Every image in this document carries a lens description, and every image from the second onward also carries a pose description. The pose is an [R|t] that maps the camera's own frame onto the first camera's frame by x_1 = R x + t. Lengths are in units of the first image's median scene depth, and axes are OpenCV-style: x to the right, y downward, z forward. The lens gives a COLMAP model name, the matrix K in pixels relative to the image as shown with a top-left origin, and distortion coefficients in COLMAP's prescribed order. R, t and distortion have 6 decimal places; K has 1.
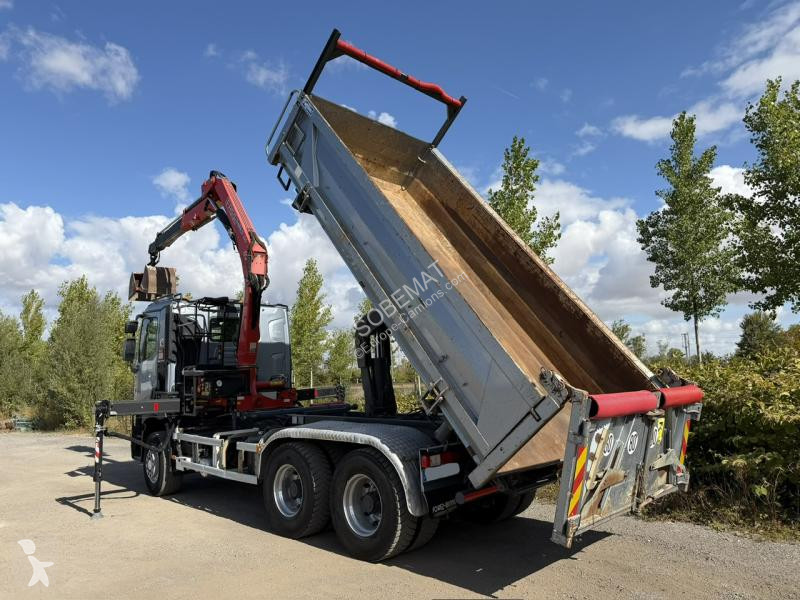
lens RADIAL K [[553.6, 0, 411.5], [0, 553.6, 291.5], [0, 0, 1]] dist [0.077232, -0.090495]
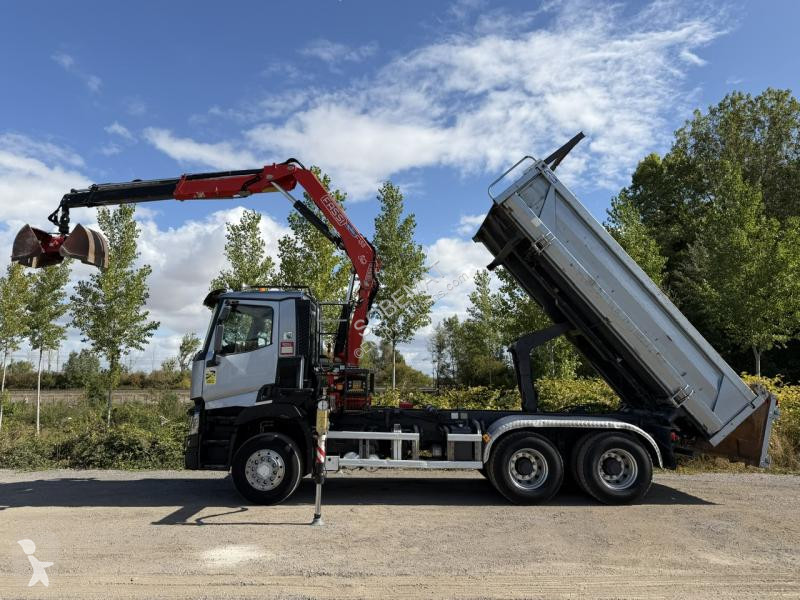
lens RADIAL K [[552.3, 0, 400.0], [0, 552.3, 300.0], [0, 0, 1]] dist [0.086042, -0.121371]
pose [[0.708211, 0.138832, 0.692216, -0.850703], [-0.132869, 0.989164, -0.062449, 0.057354], [-0.693385, -0.047747, 0.718983, 0.186542]]
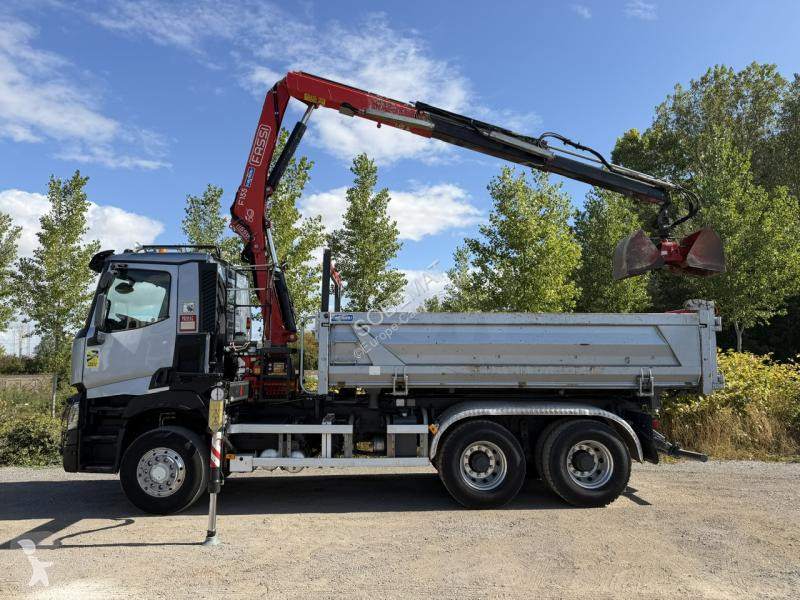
lens RADIAL K [[552.3, 0, 400.0], [0, 552.3, 300.0], [0, 0, 1]] dist [0.086042, -0.121371]
pose [[0.686792, 0.112642, 0.718073, -0.701089], [-0.127804, 0.991242, -0.033257, 0.061442], [-0.715530, -0.068932, 0.695173, 0.245476]]
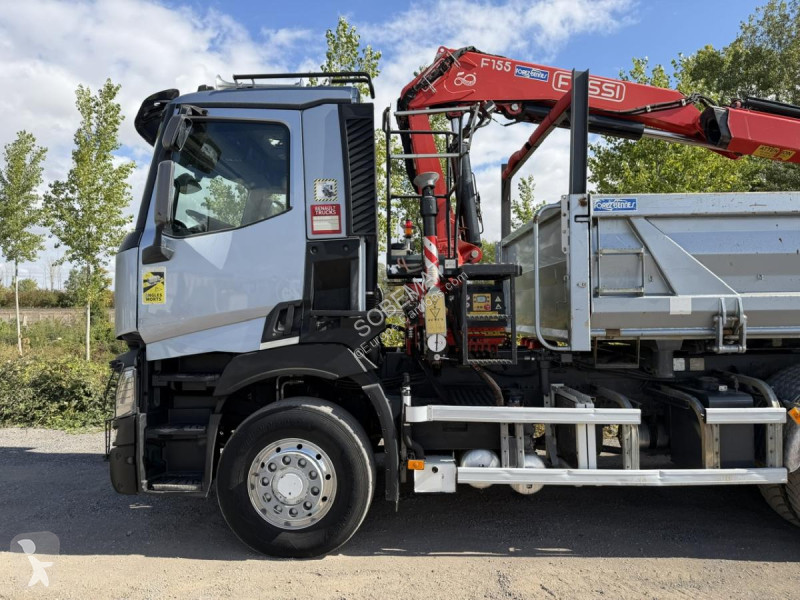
lens RADIAL K [[552.3, 0, 400.0], [0, 552.3, 300.0], [0, 0, 1]] dist [0.086042, -0.121371]
pose [[0.717427, 0.046439, 0.695084, -0.602250], [-0.114146, 0.992127, 0.051530, 0.126141], [-0.687218, -0.116310, 0.717080, 0.594971]]
